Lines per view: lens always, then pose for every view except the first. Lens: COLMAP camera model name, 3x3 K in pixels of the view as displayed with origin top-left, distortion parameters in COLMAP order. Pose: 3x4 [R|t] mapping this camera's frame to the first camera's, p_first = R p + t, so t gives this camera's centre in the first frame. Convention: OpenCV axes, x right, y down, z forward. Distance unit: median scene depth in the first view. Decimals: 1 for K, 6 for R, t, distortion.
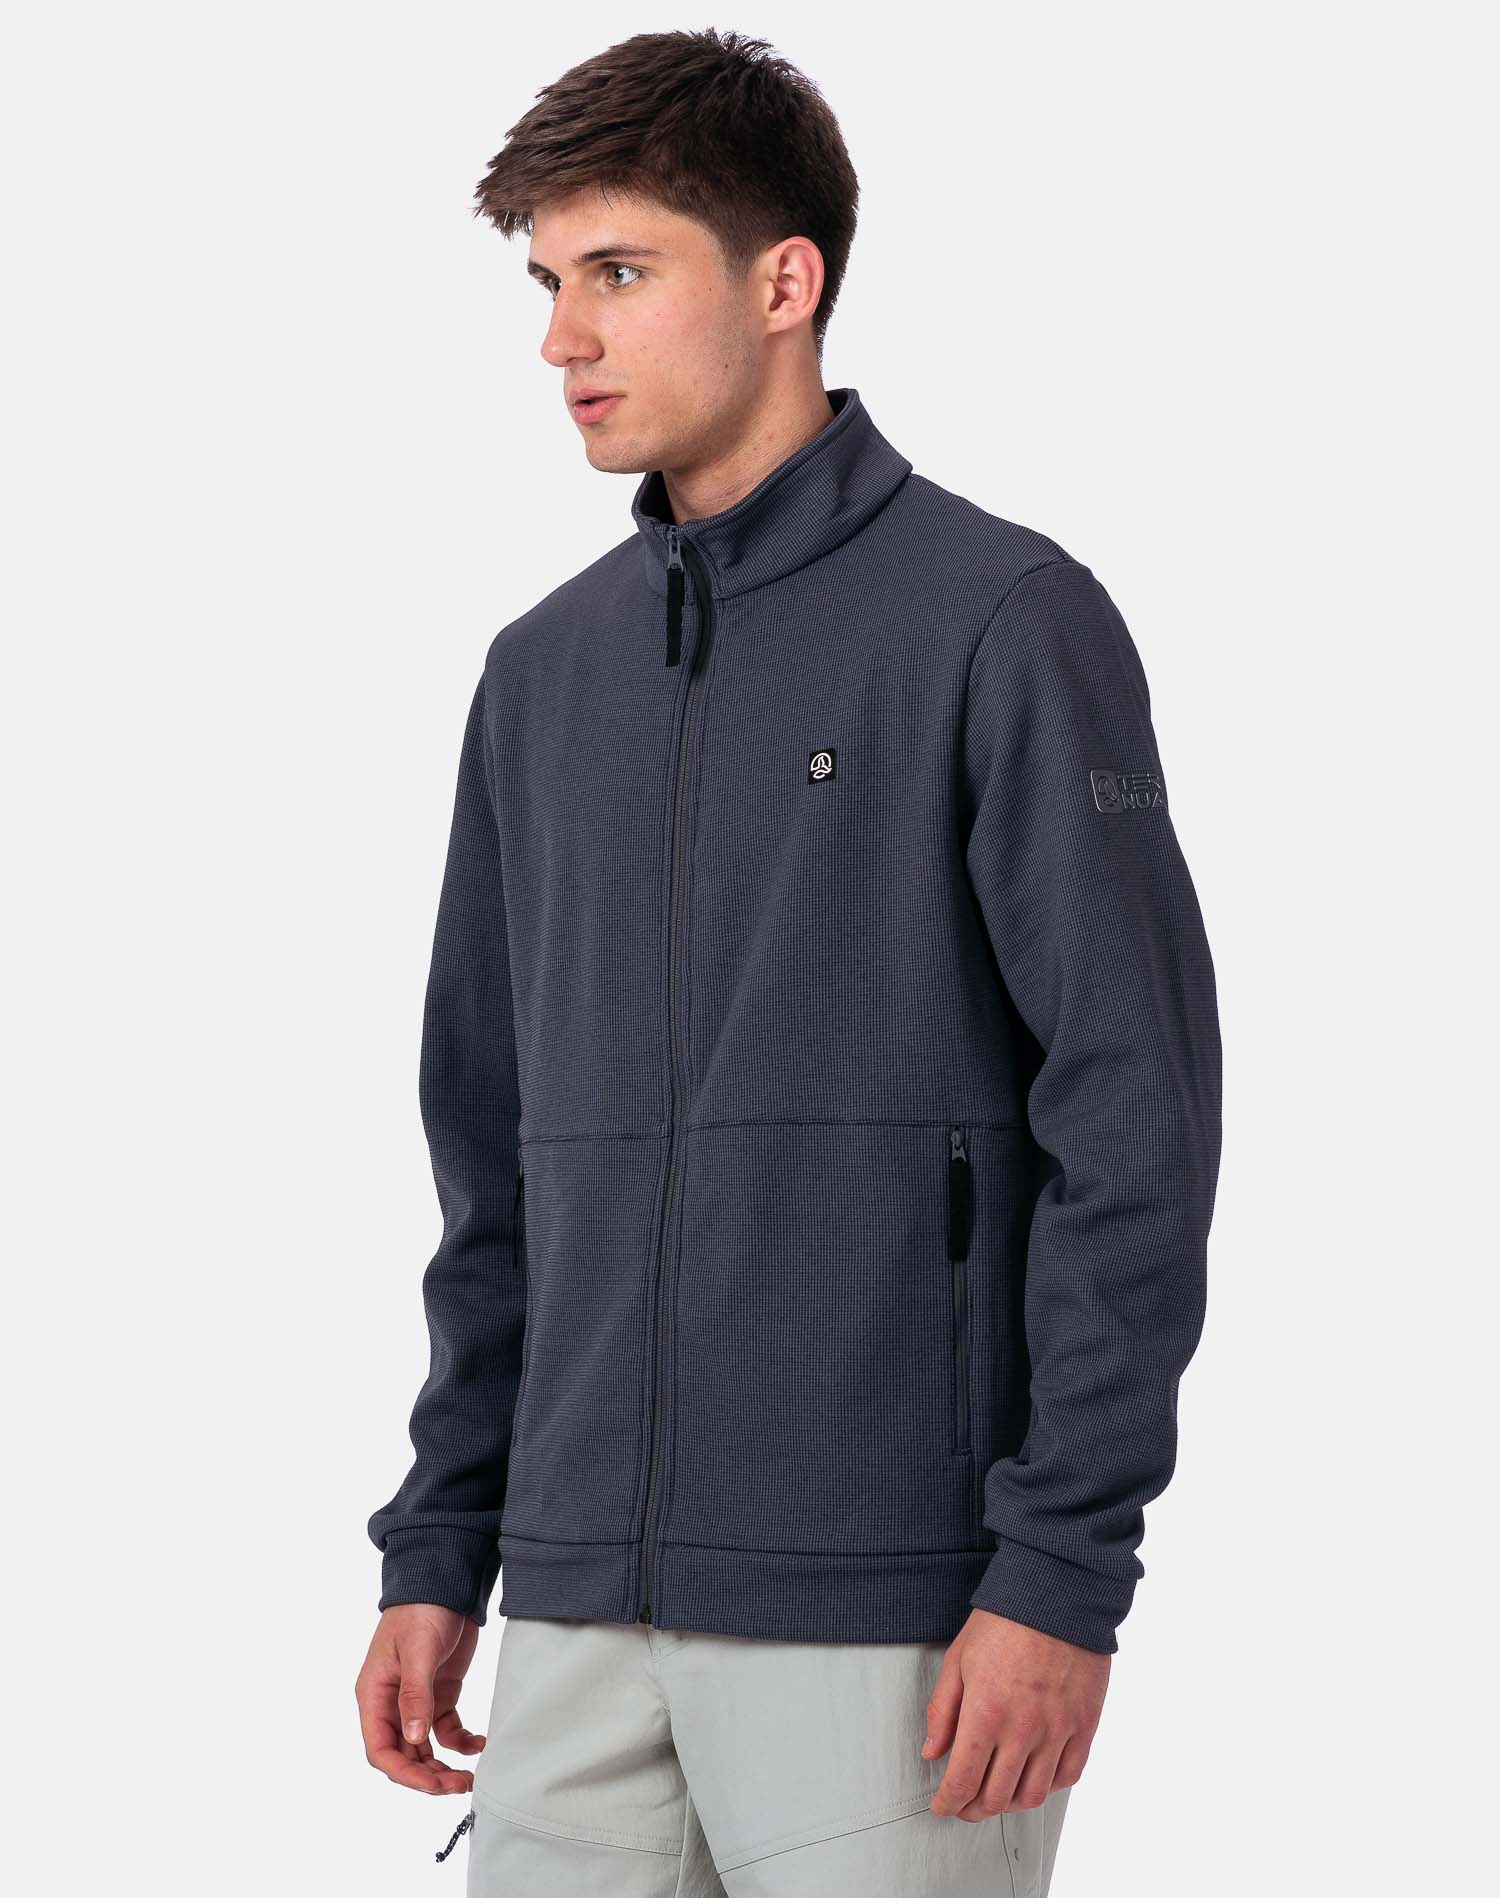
lens RADIAL K [[6462.6, 0, 750.0], [0, 6462.6, 949.0], [0, 0, 1]] dist [0.199727, 0.474406]
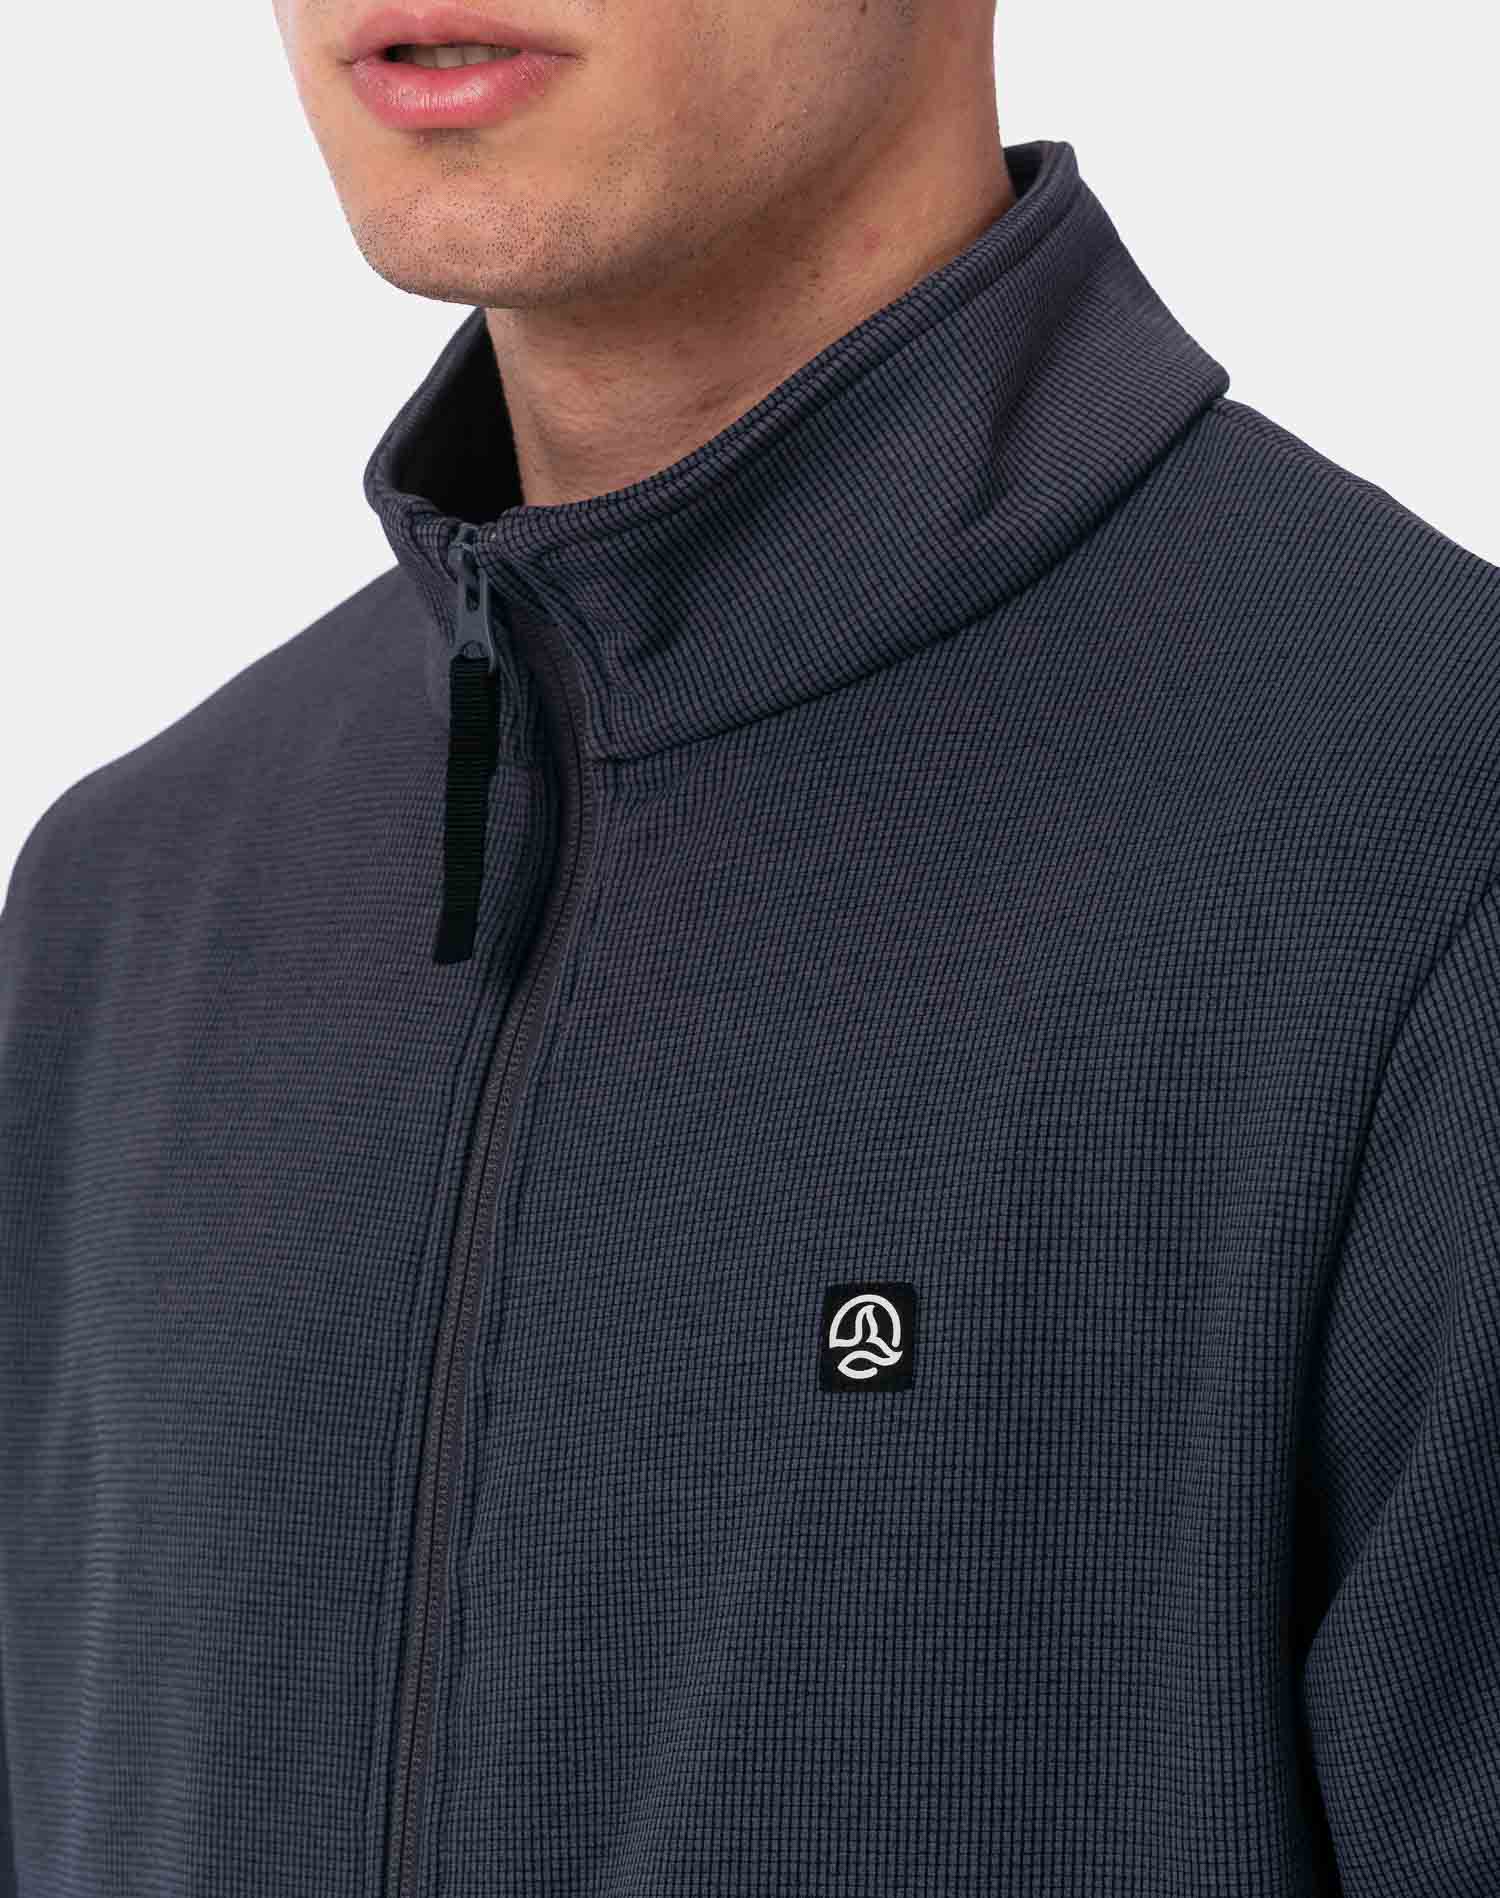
lens RADIAL K [[6462.6, 0, 750.0], [0, 6462.6, 949.0], [0, 0, 1]] dist [0.199727, 0.474406]
pose [[0.995920, 0.056291, -0.070530, 0.025911], [-0.055507, 0.998373, 0.013017, -0.049707], [0.071148, -0.009049, 0.997425, 0.685347]]
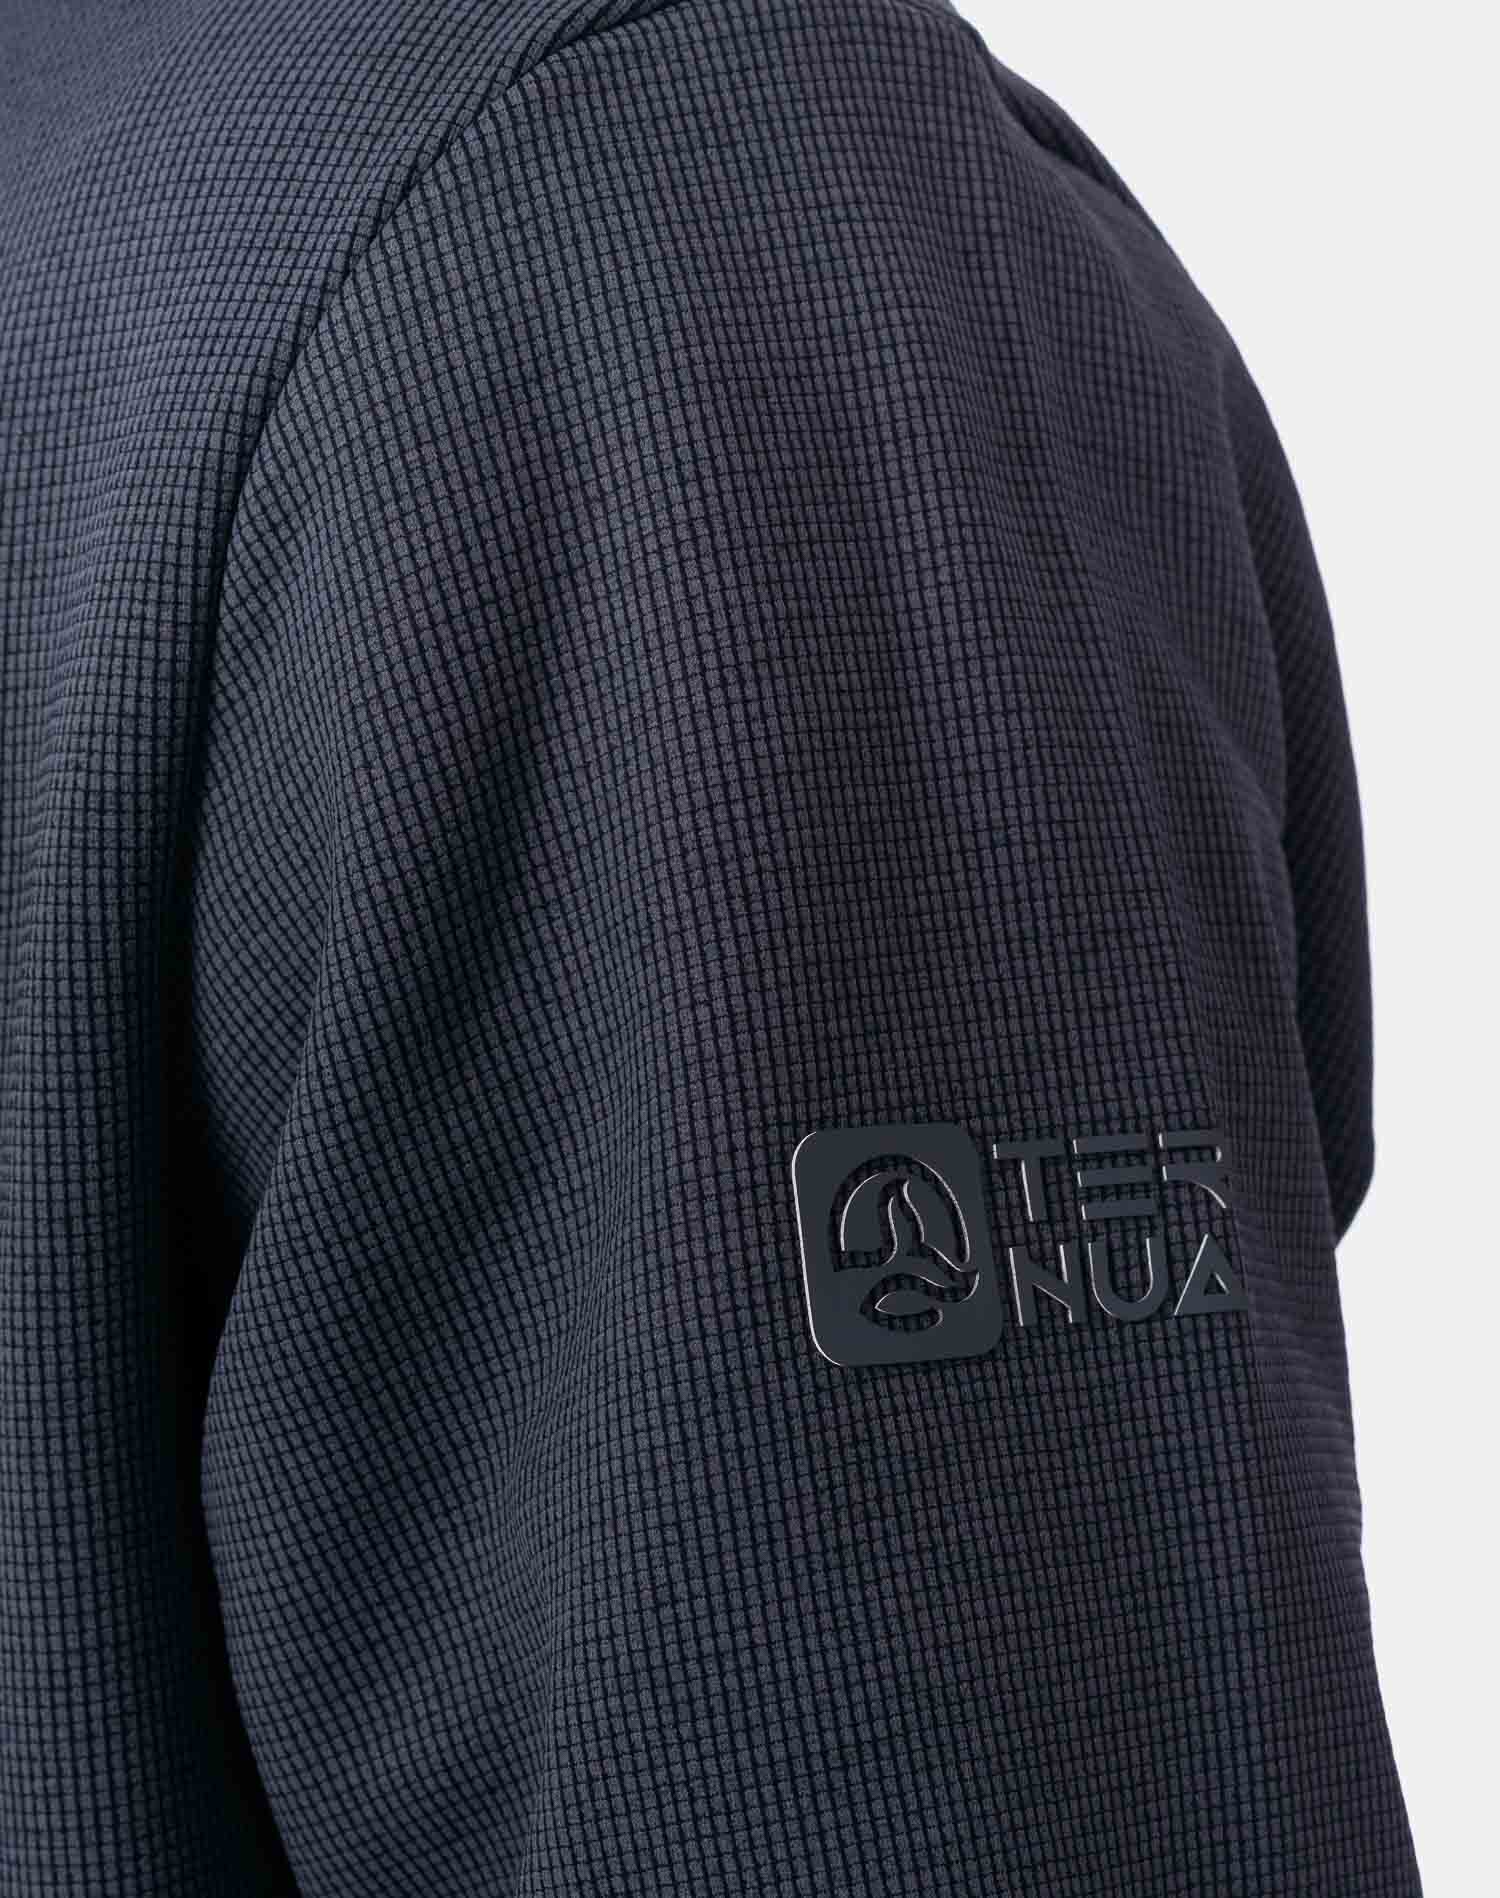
lens RADIAL K [[6462.6, 0, 750.0], [0, 6462.6, 949.0], [0, 0, 1]] dist [0.199727, 0.474406]
pose [[0.978294, 0.029581, -0.205100, 0.083738], [-0.019239, 0.998449, 0.052238, -0.040407], [0.206327, -0.047158, 0.977346, 0.799000]]
